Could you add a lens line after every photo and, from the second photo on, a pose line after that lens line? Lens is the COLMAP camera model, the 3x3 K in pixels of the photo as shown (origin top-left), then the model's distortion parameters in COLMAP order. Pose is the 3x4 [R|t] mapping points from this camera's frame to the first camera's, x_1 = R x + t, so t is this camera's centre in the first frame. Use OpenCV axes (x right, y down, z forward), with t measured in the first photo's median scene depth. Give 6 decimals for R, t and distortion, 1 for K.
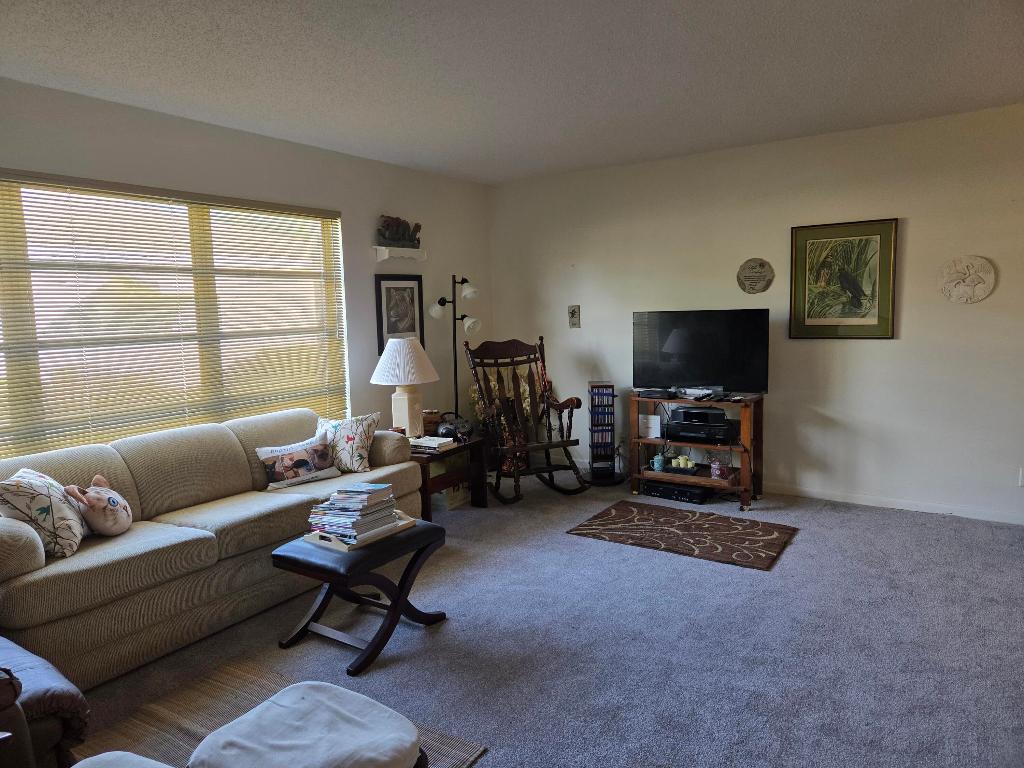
lens RADIAL K [[685.5, 0, 513.3], [0, 685.5, 380.2], [0, 0, 1]] dist [0.069820, -0.043127]
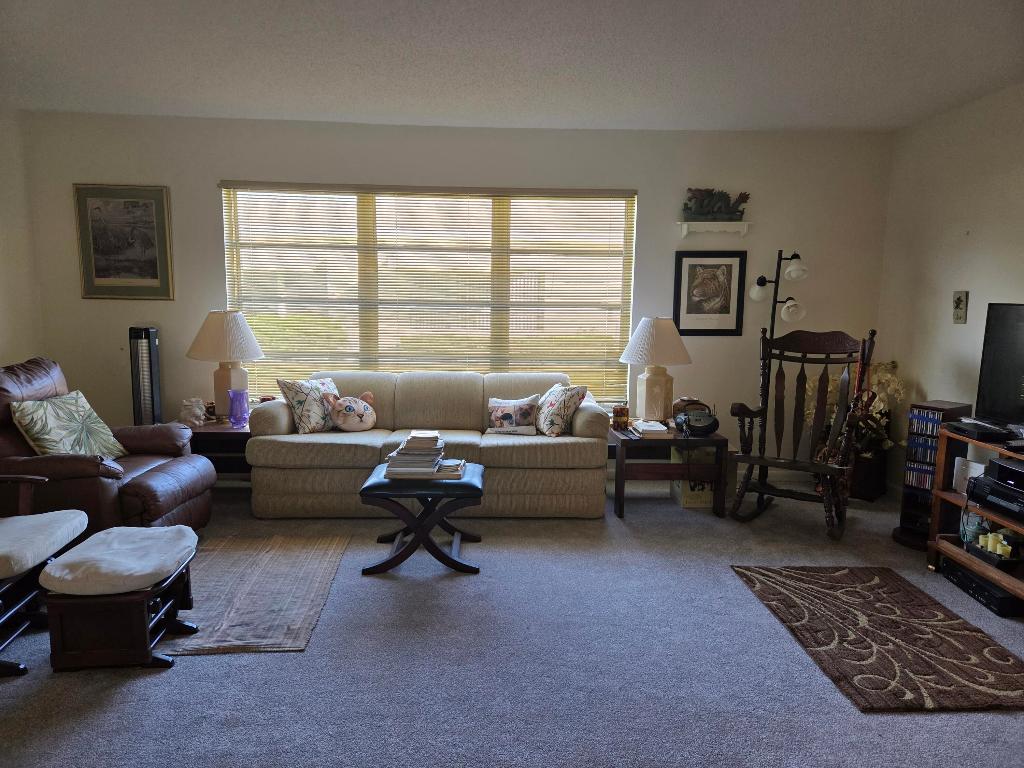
lens RADIAL K [[685.5, 0, 513.5], [0, 685.5, 377.4], [0, 0, 1]] dist [0.069820, -0.043127]
pose [[0.583510, 0.137524, -0.800377, 0.493630], [-0.118488, 0.989428, 0.083624, -0.034067], [0.803416, 0.046039, 0.593636, 0.262984]]
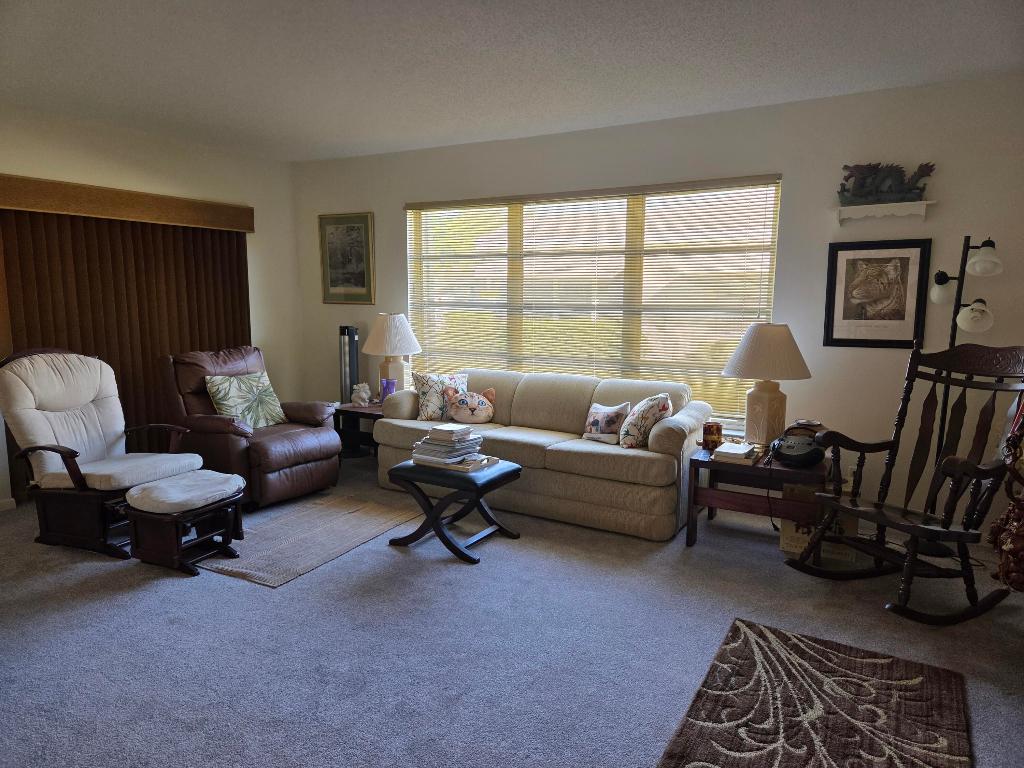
lens RADIAL K [[685.5, 0, 509.5], [0, 685.5, 387.9], [0, 0, 1]] dist [0.069820, -0.043127]
pose [[0.059706, 0.165642, -0.984377, 0.632399], [-0.116475, 0.980556, 0.157934, -0.078270], [0.991397, 0.105226, 0.077838, 0.621377]]
